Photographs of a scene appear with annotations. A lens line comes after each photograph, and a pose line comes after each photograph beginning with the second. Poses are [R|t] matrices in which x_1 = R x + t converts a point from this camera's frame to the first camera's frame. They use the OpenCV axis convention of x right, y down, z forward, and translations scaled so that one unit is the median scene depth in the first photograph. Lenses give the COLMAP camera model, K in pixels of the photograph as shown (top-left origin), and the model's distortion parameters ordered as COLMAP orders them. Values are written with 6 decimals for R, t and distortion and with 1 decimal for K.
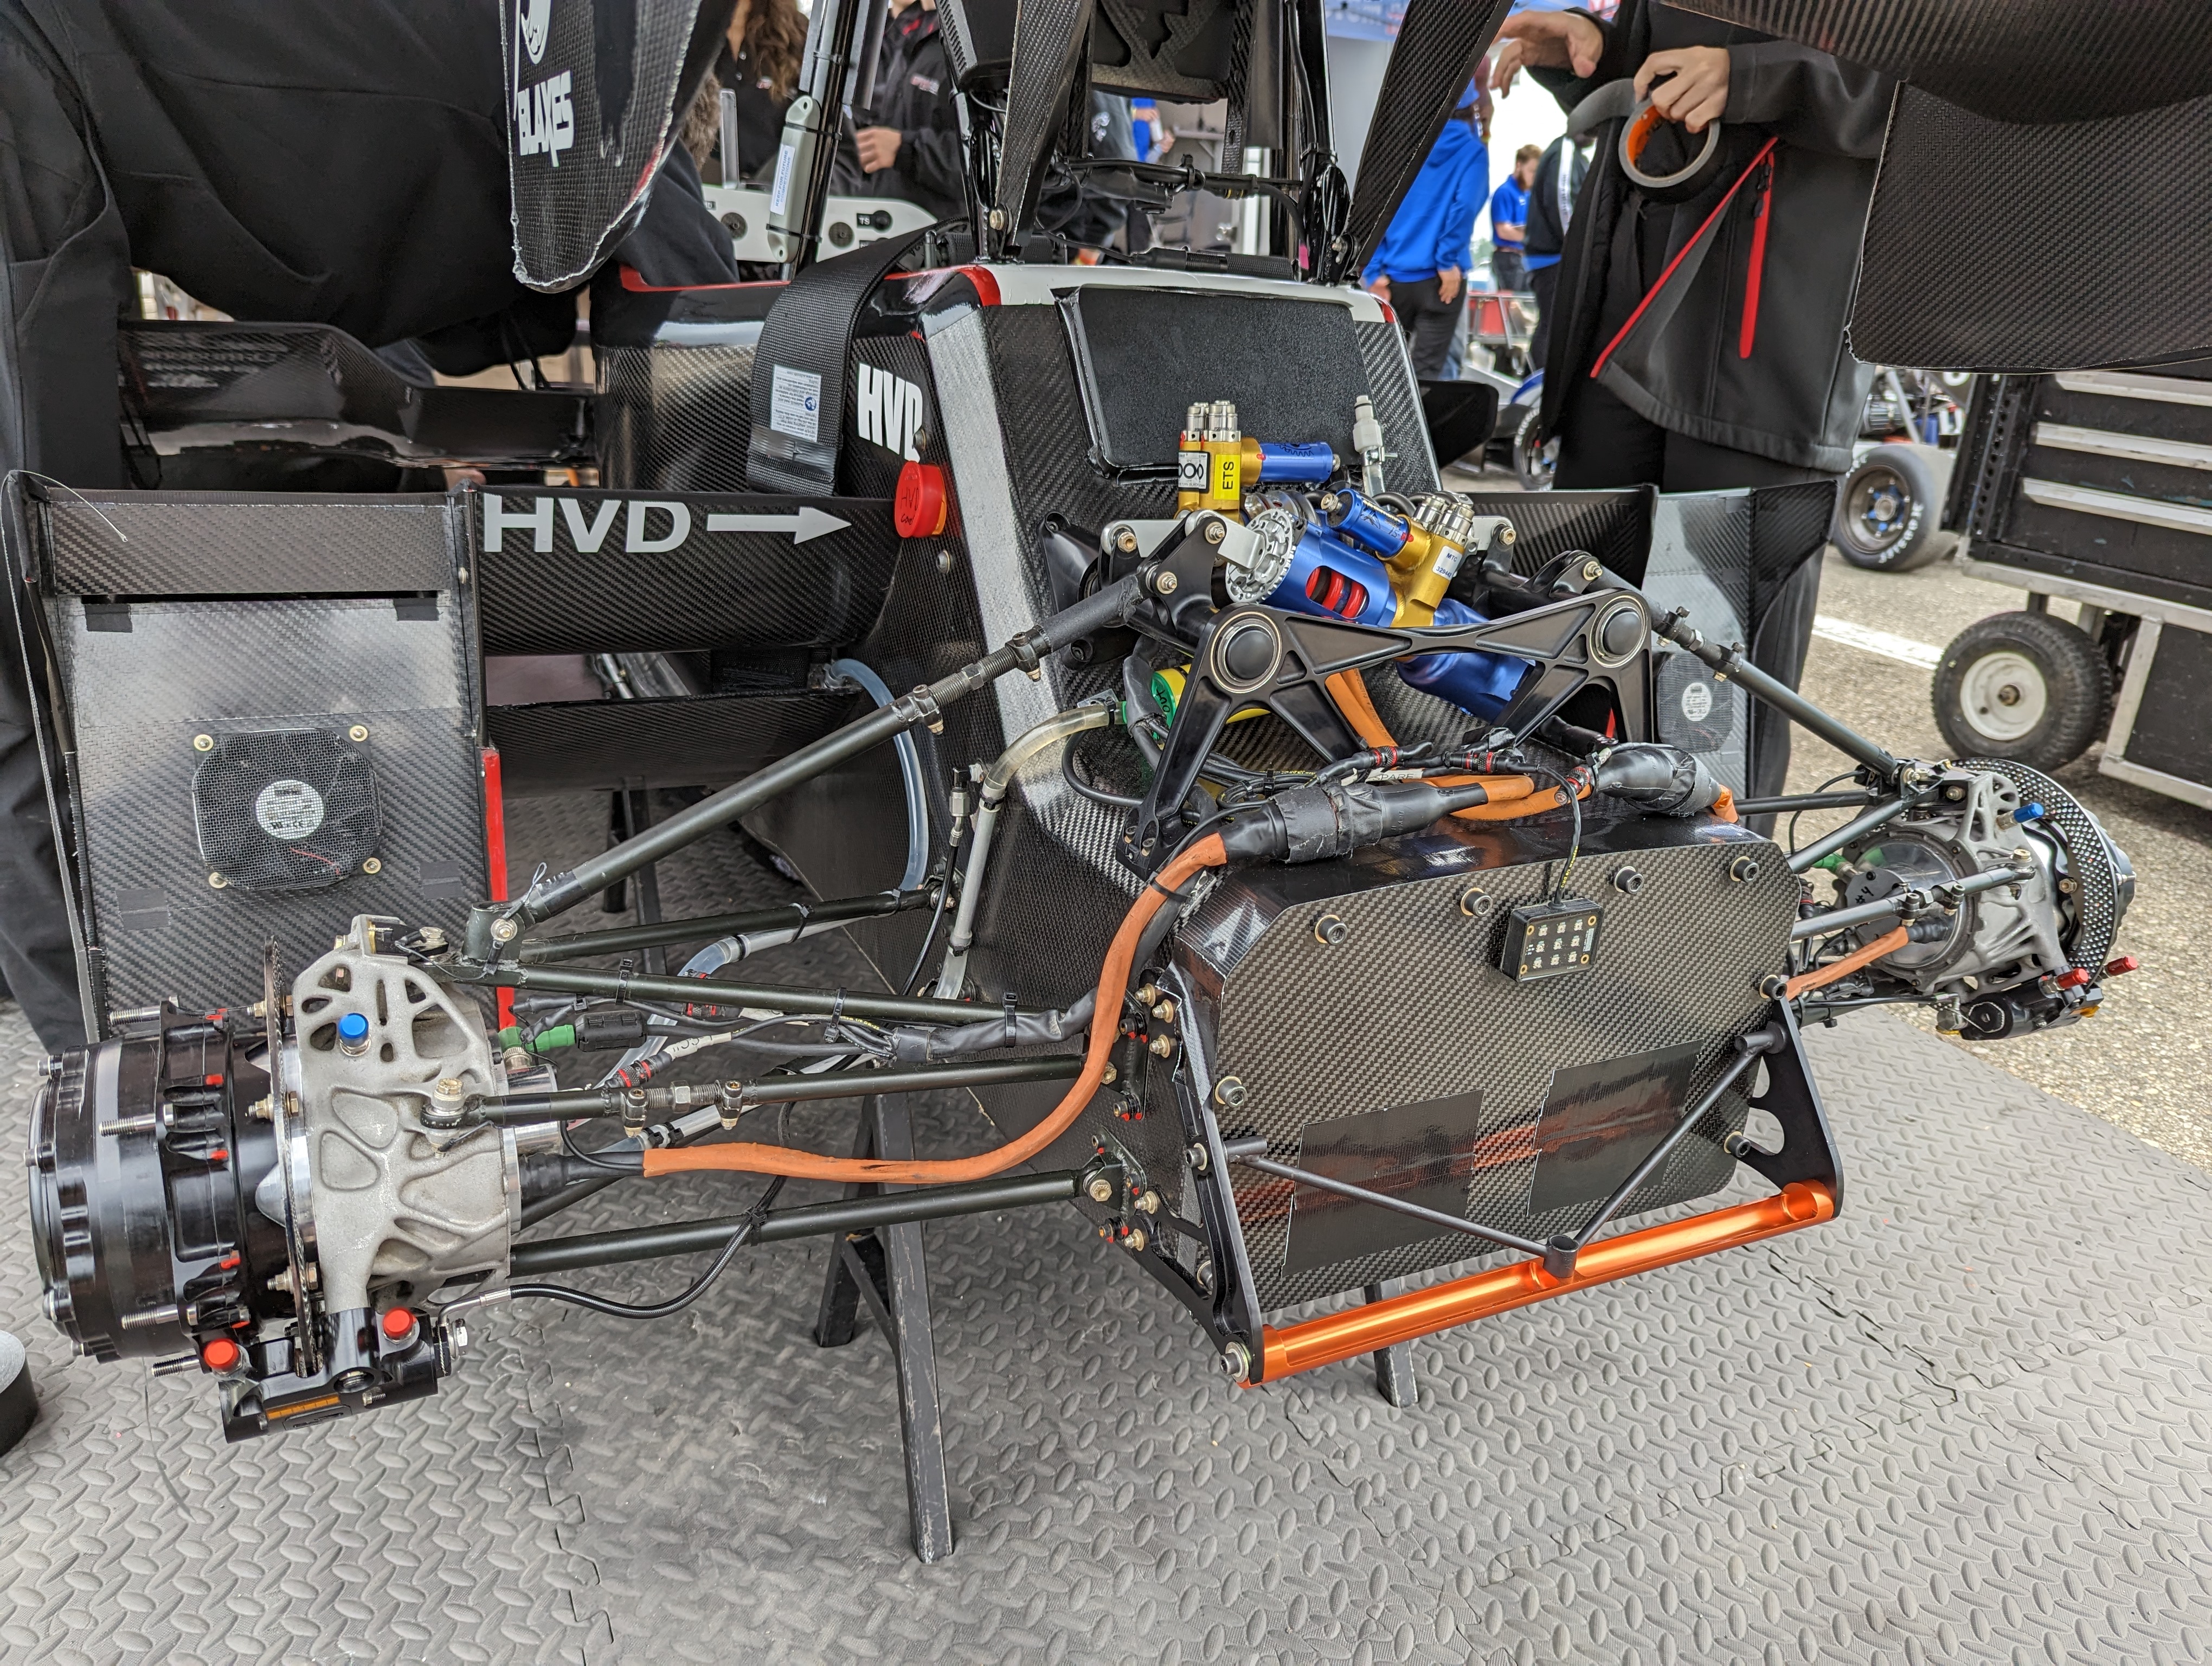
lens RADIAL K [[1650.8, 0, 1106.0], [0, 1650.8, 833.5], [0, 0, 1]] dist [-0.013150, -0.011002]
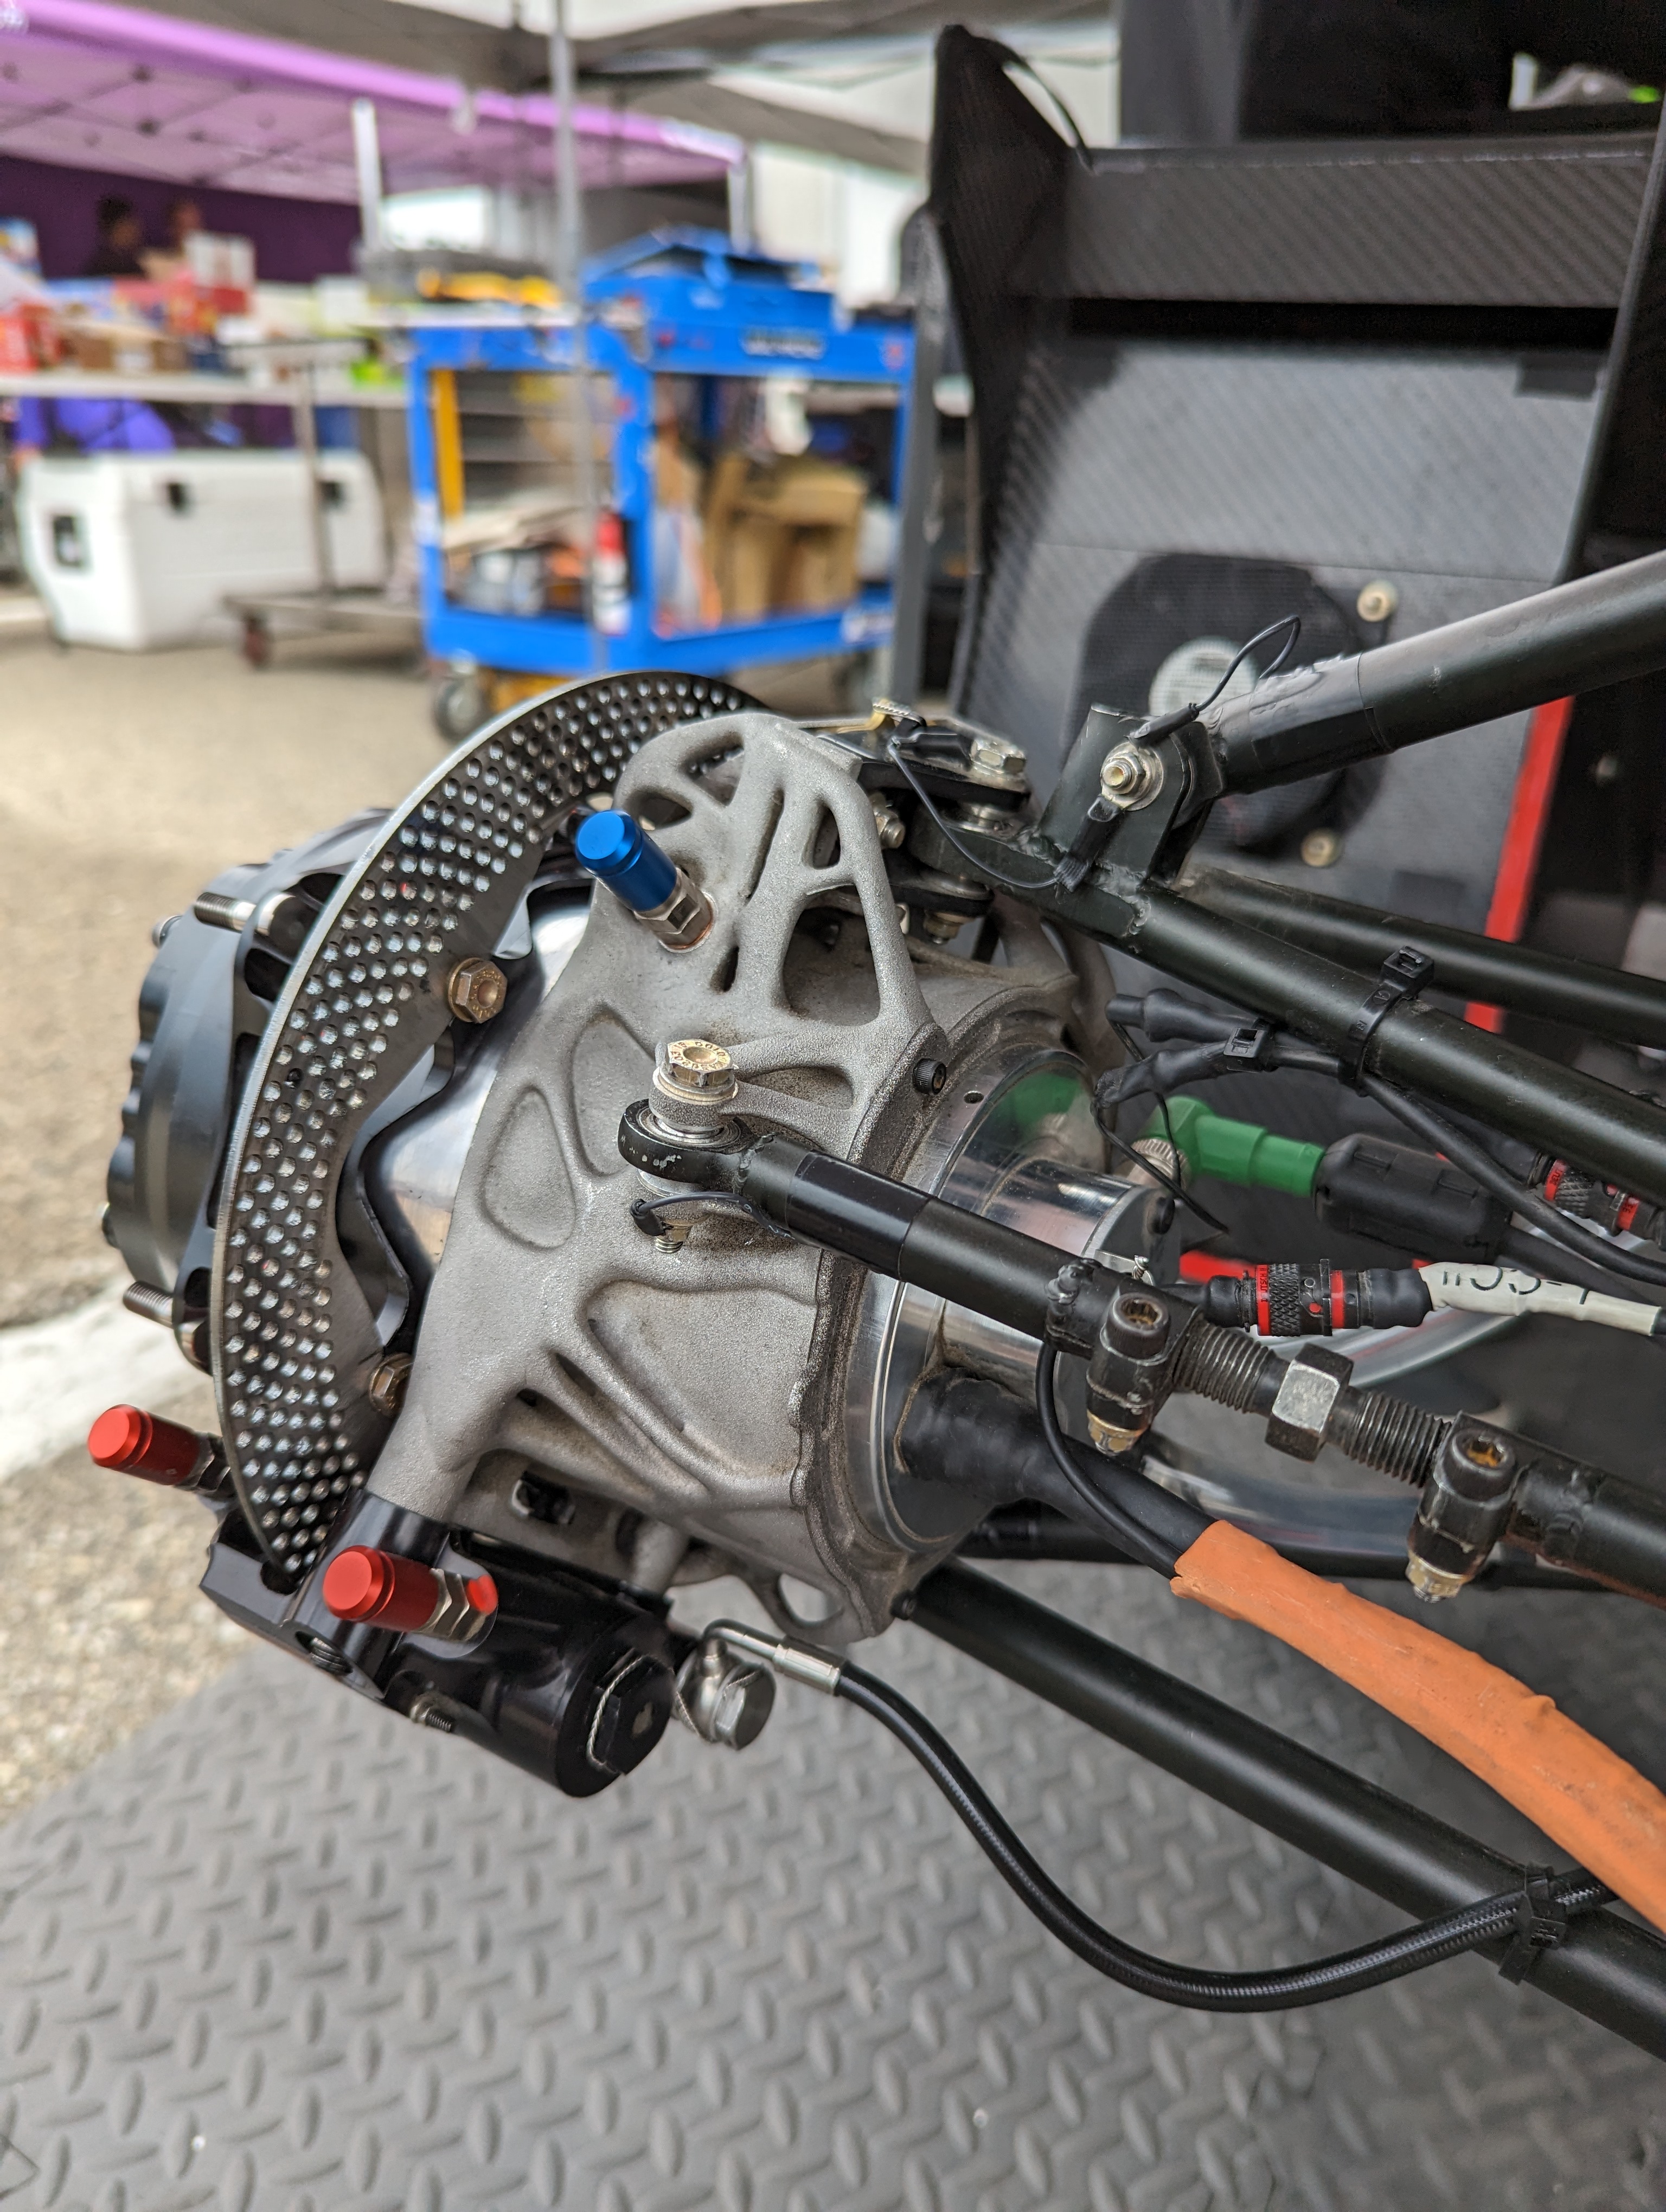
lens RADIAL K [[1650.8, 0, 832.6], [0, 1650.8, 1108.1], [0, 0, 1]] dist [-0.013150, -0.011002]
pose [[0.536984, 0.296890, -0.789623, -0.094287], [-0.302390, 0.941565, 0.148378, 0.094402], [0.787533, 0.159098, 0.595381, 0.755357]]
